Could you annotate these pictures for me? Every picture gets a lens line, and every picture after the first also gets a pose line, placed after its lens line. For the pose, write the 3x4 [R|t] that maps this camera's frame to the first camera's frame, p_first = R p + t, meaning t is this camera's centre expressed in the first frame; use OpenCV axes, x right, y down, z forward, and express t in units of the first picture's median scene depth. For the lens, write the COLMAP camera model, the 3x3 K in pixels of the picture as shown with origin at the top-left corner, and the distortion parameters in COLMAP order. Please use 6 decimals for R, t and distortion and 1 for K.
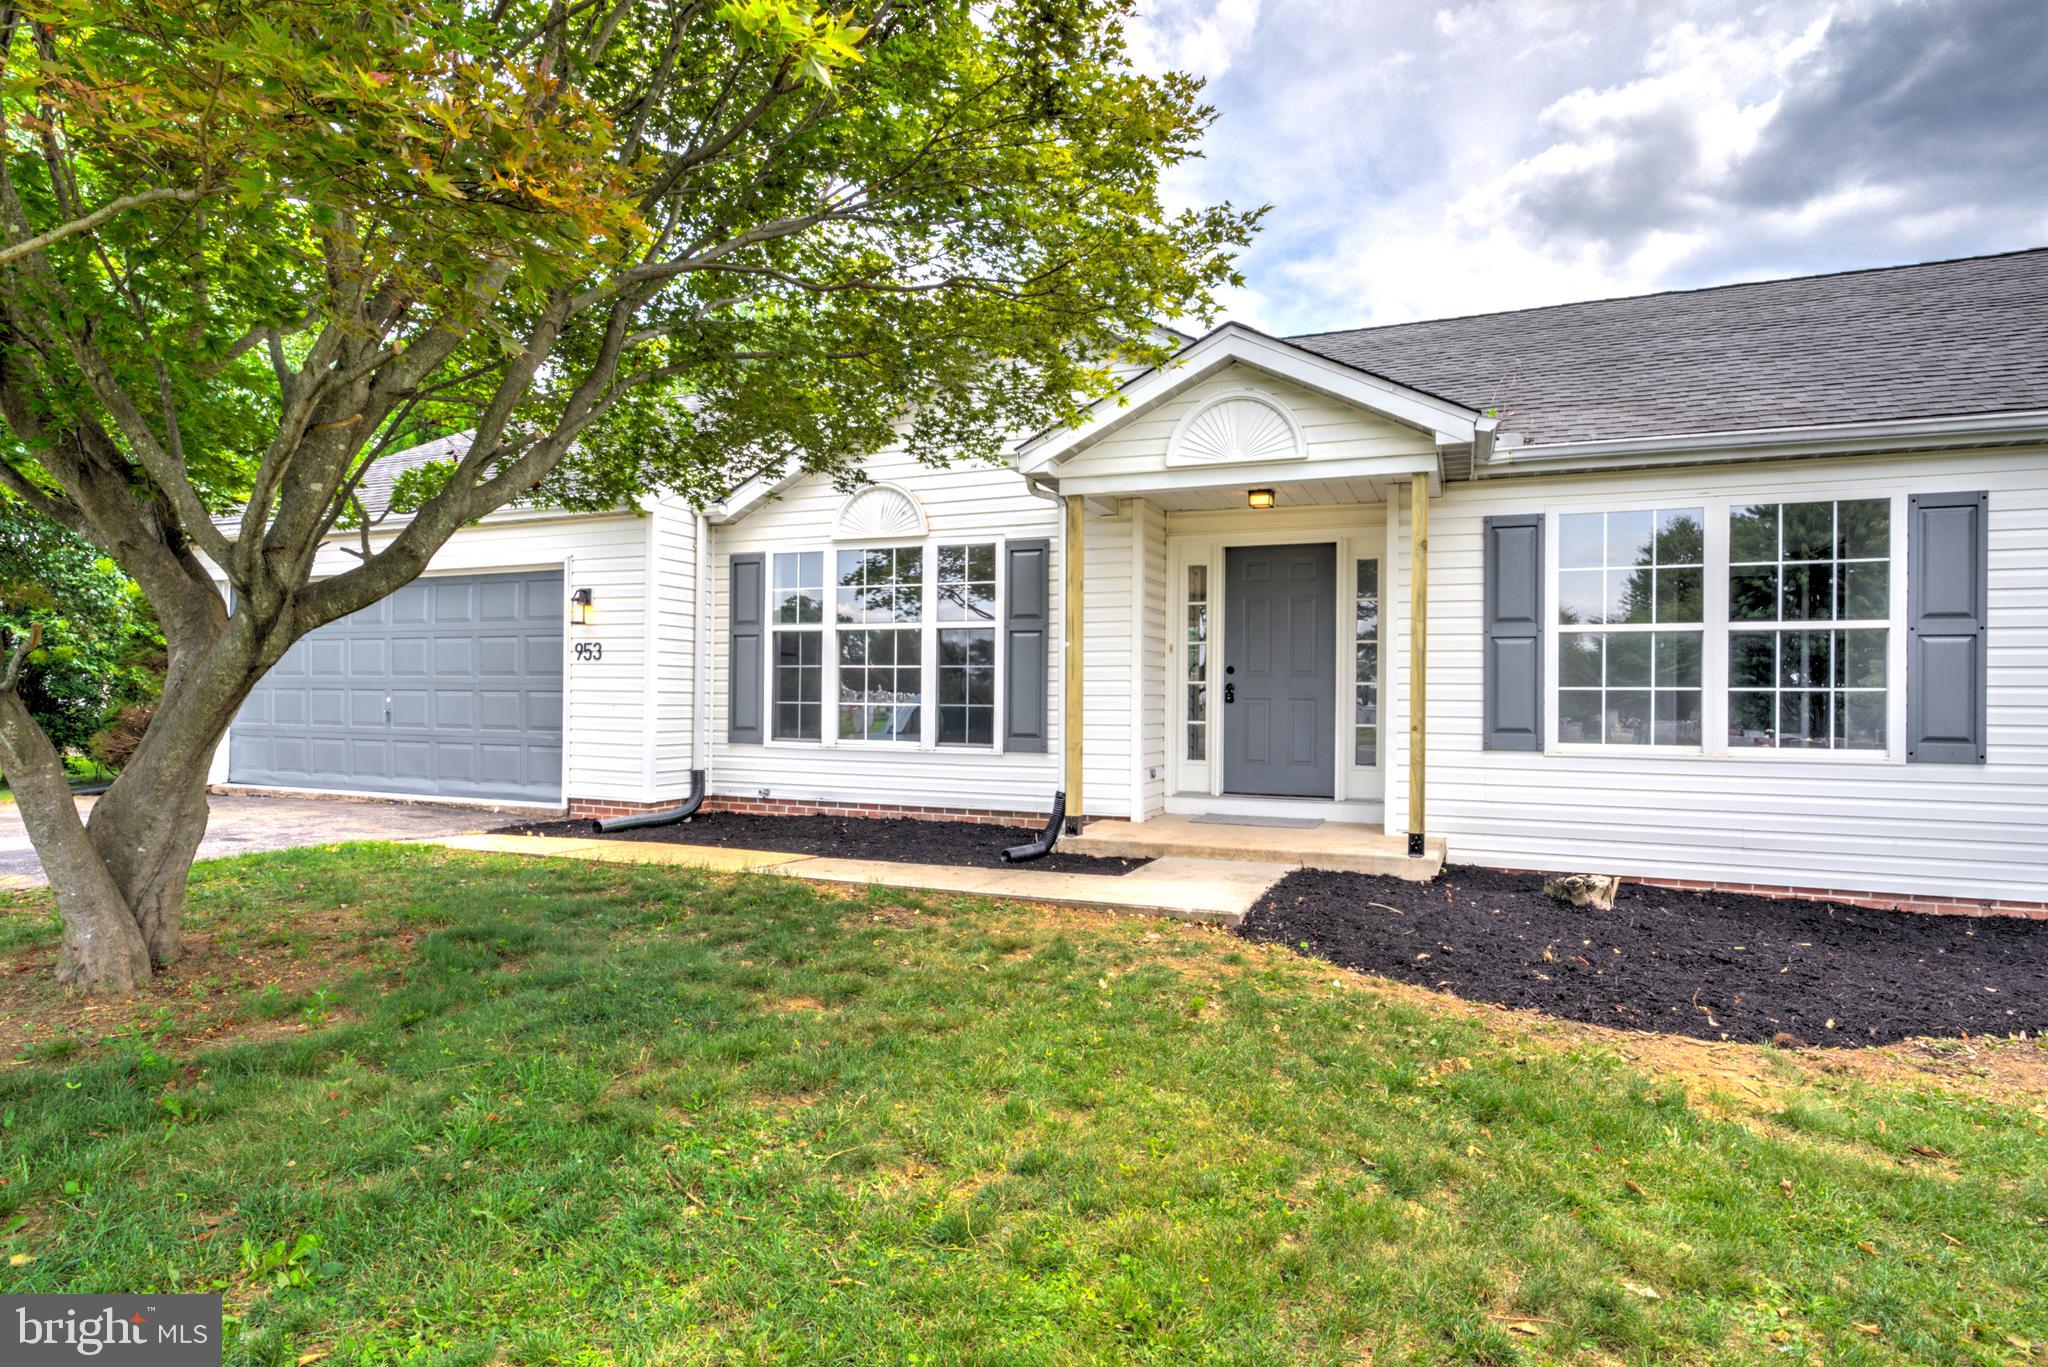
lens RADIAL K [[1116.0, 0, 1024.0], [0, 1116.0, 683.5], [0, 0, 1]] dist [-0.004262, 0.001586]
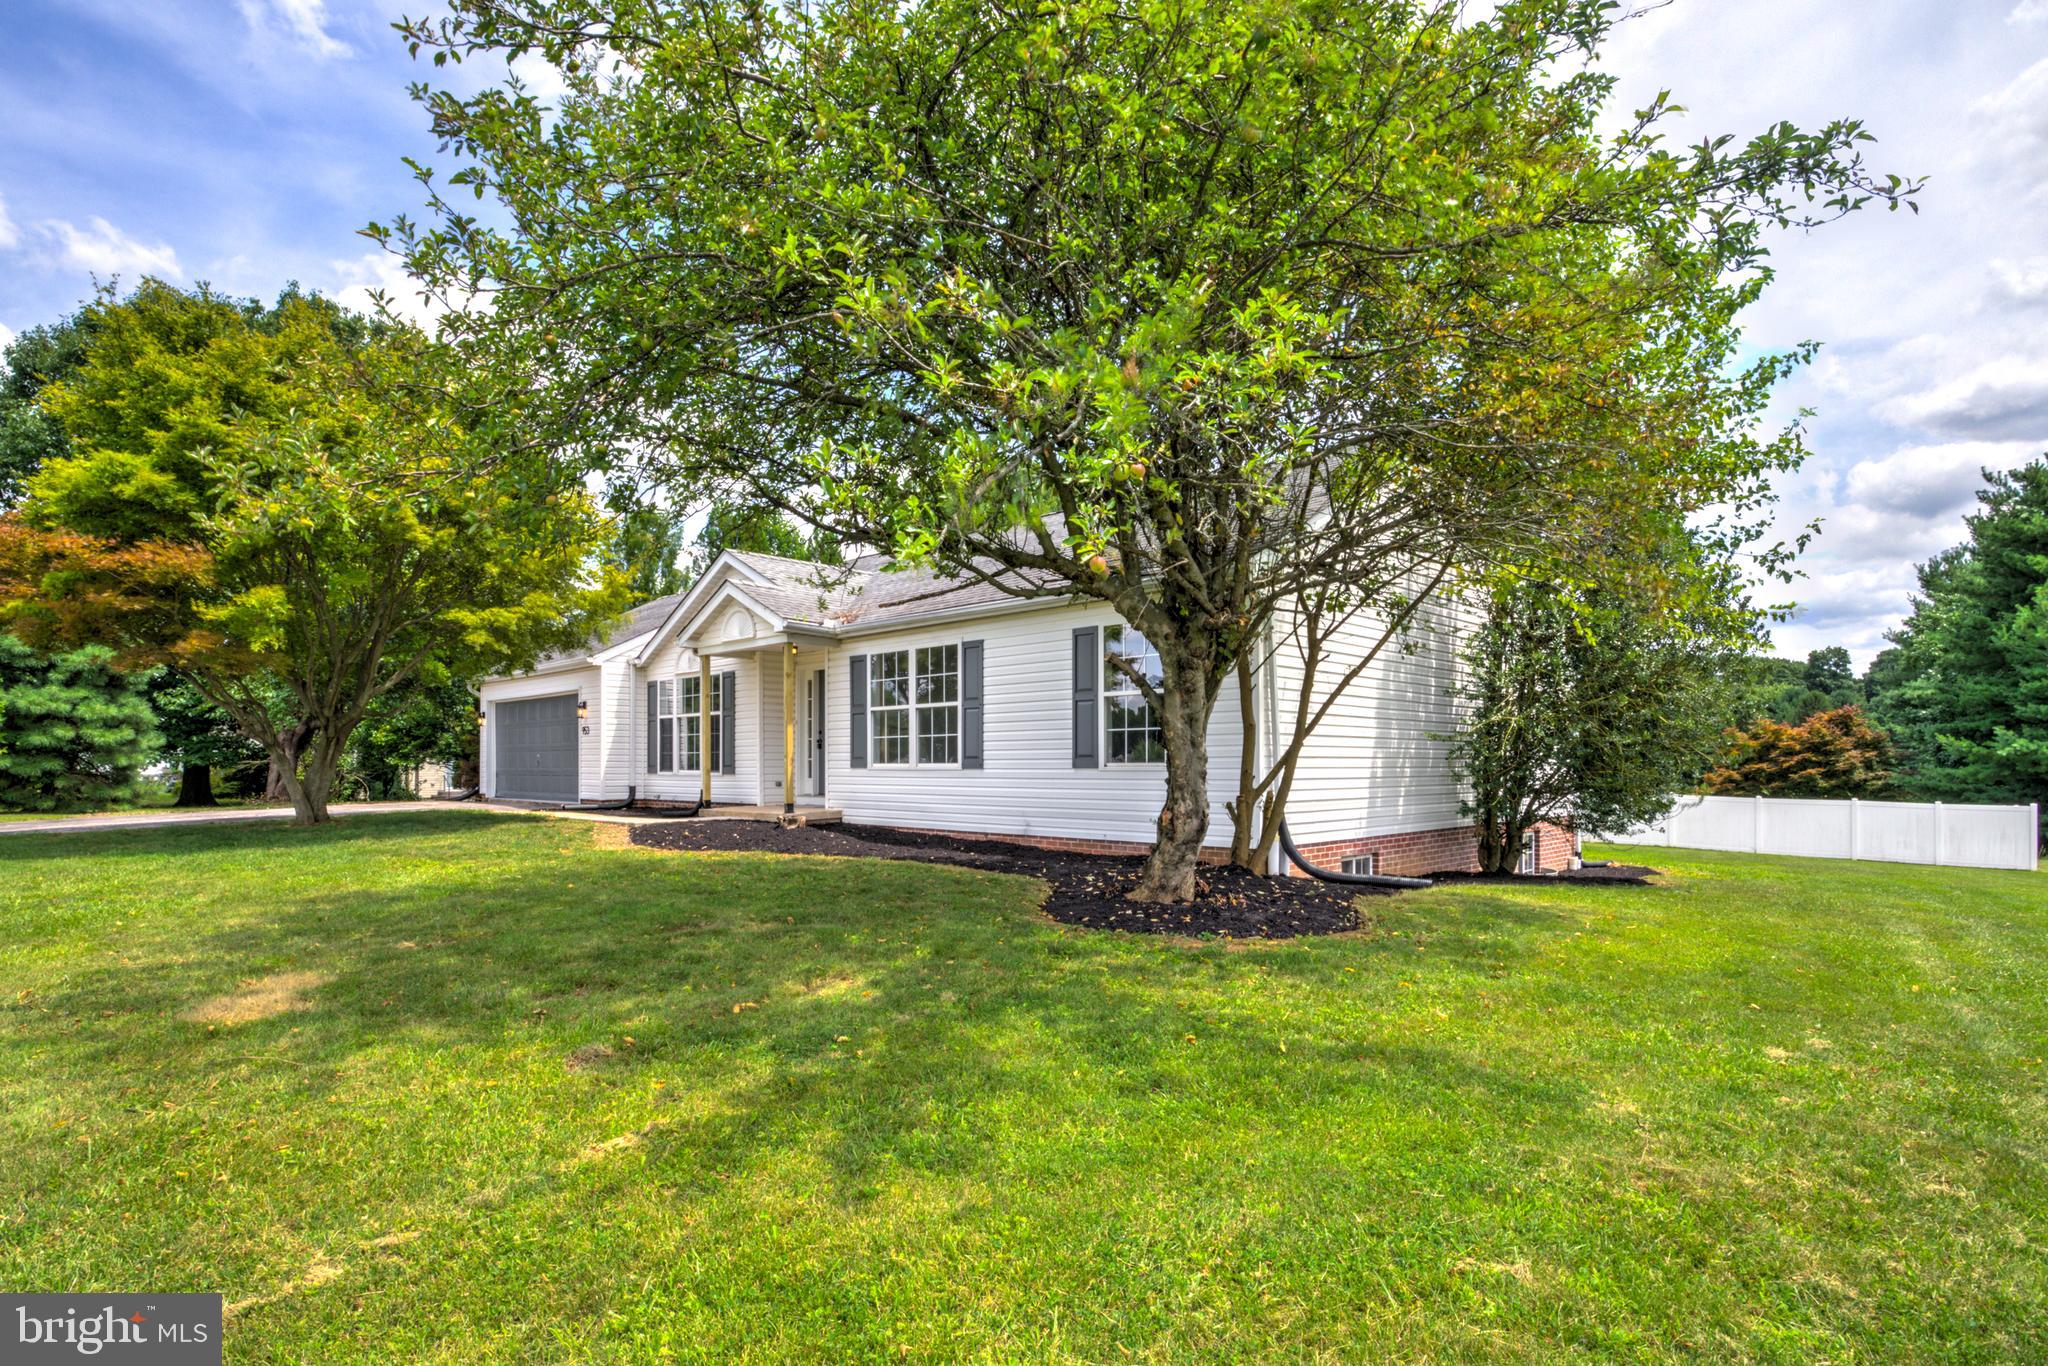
lens RADIAL K [[1035.5, 0, 1015.8], [0, 1035.5, 700.0], [0, 0, 1]] dist [-0.000119, 0.000144]
pose [[0.929581, -0.045508, -0.365797, 1.418640], [0.036180, 0.998823, -0.032318, 0.007001], [0.366837, 0.016808, 0.930133, -0.704397]]
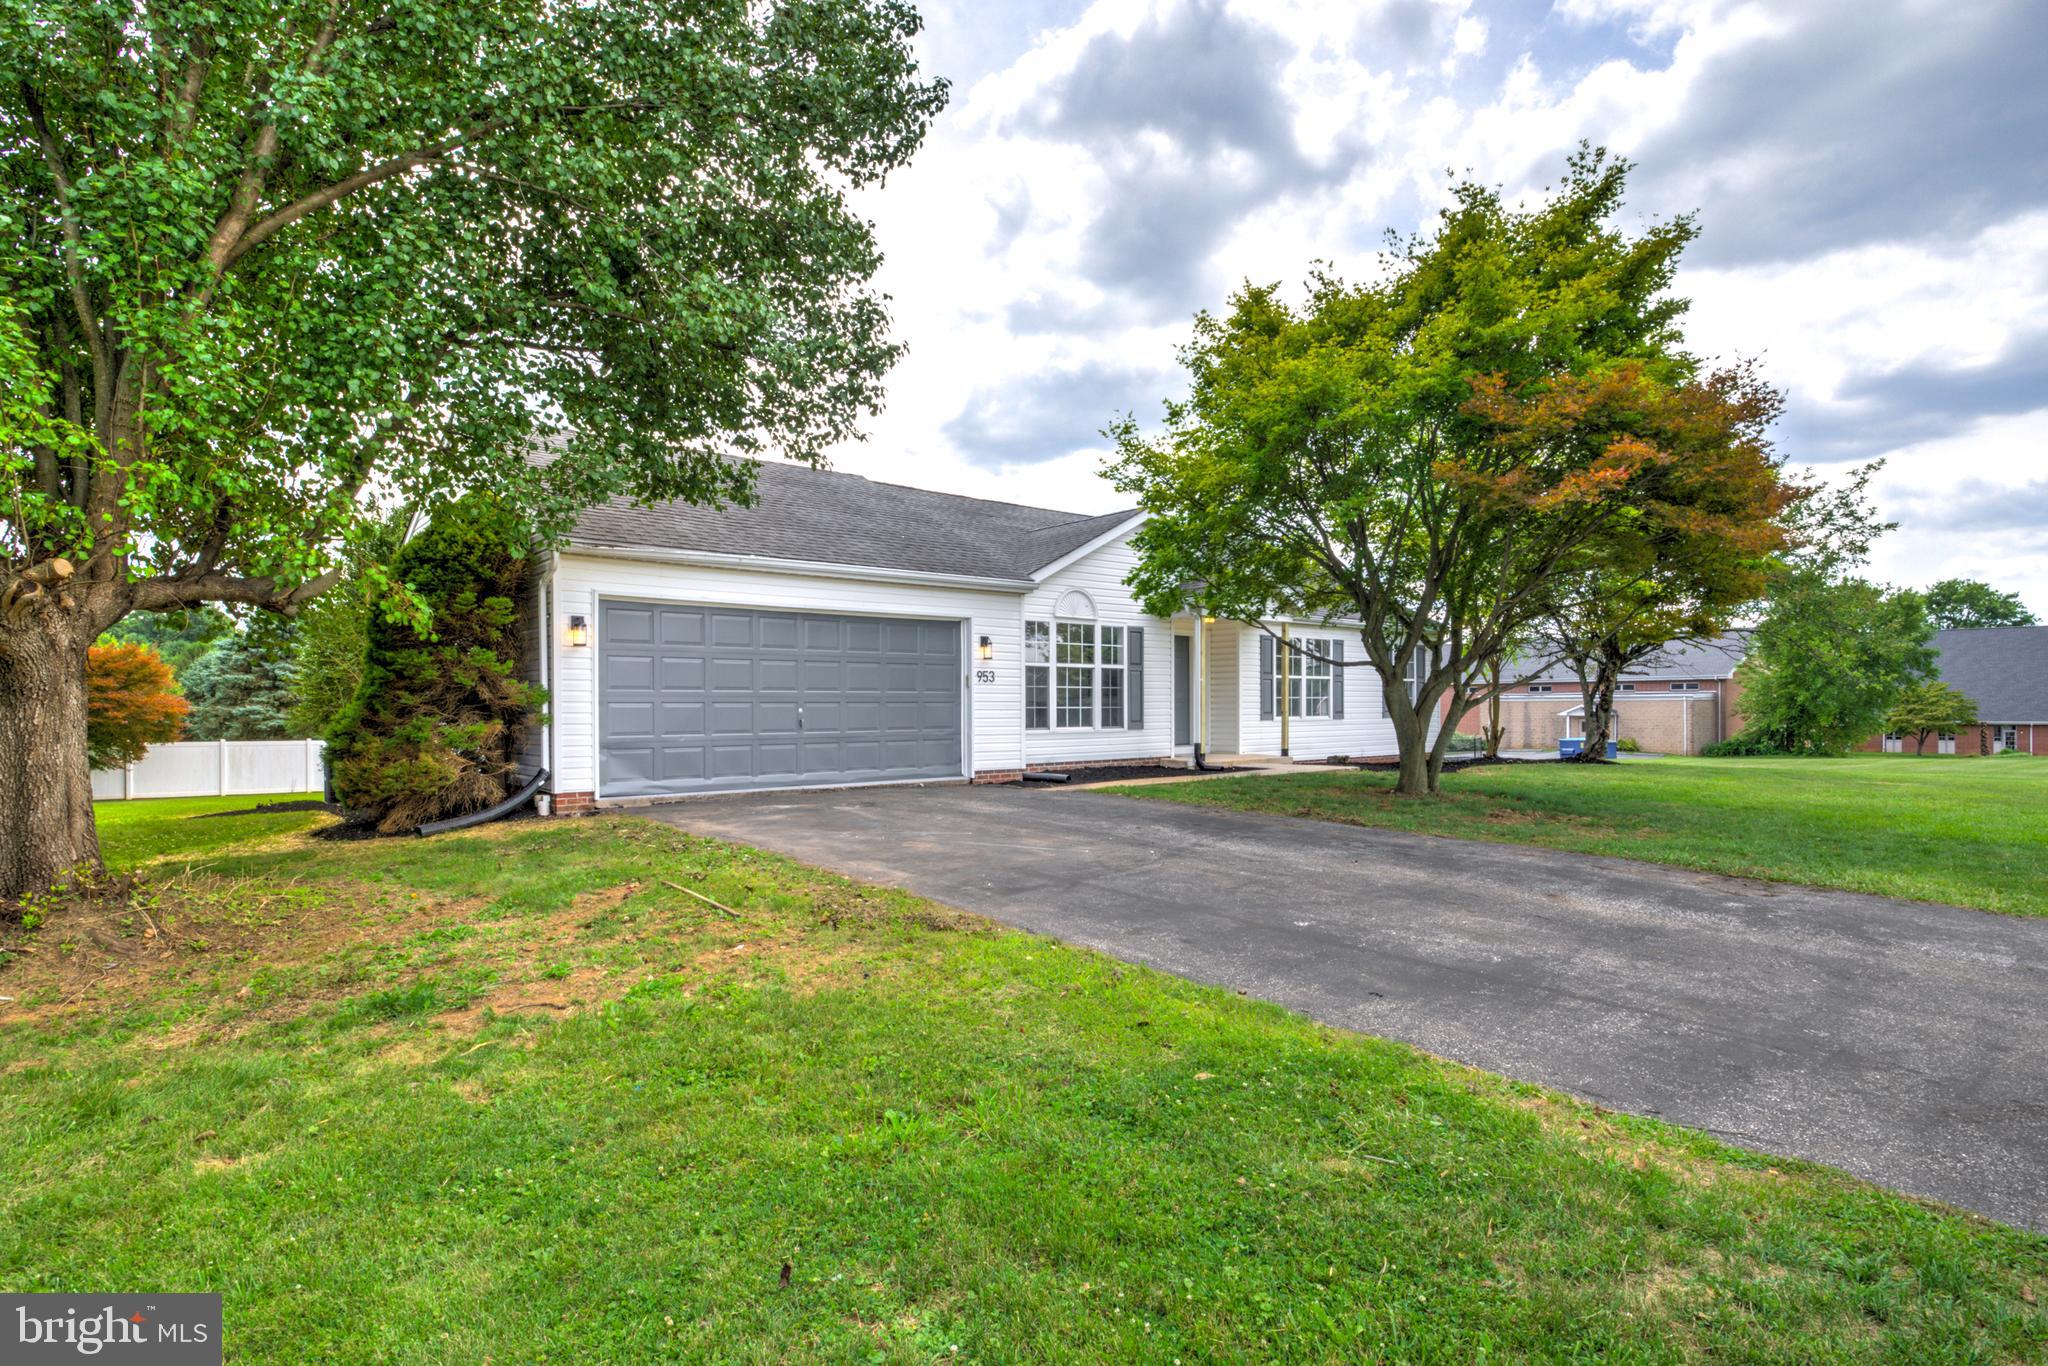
lens RADIAL K [[1035.5, 0, 1015.8], [0, 1035.5, 700.0], [0, 0, 1]] dist [-0.000119, 0.000144]
pose [[0.453437, -0.007432, 0.891258, -2.131123], [-0.002590, 0.999950, 0.009656, -0.012148], [-0.891285, -0.006687, 0.453395, 0.382933]]
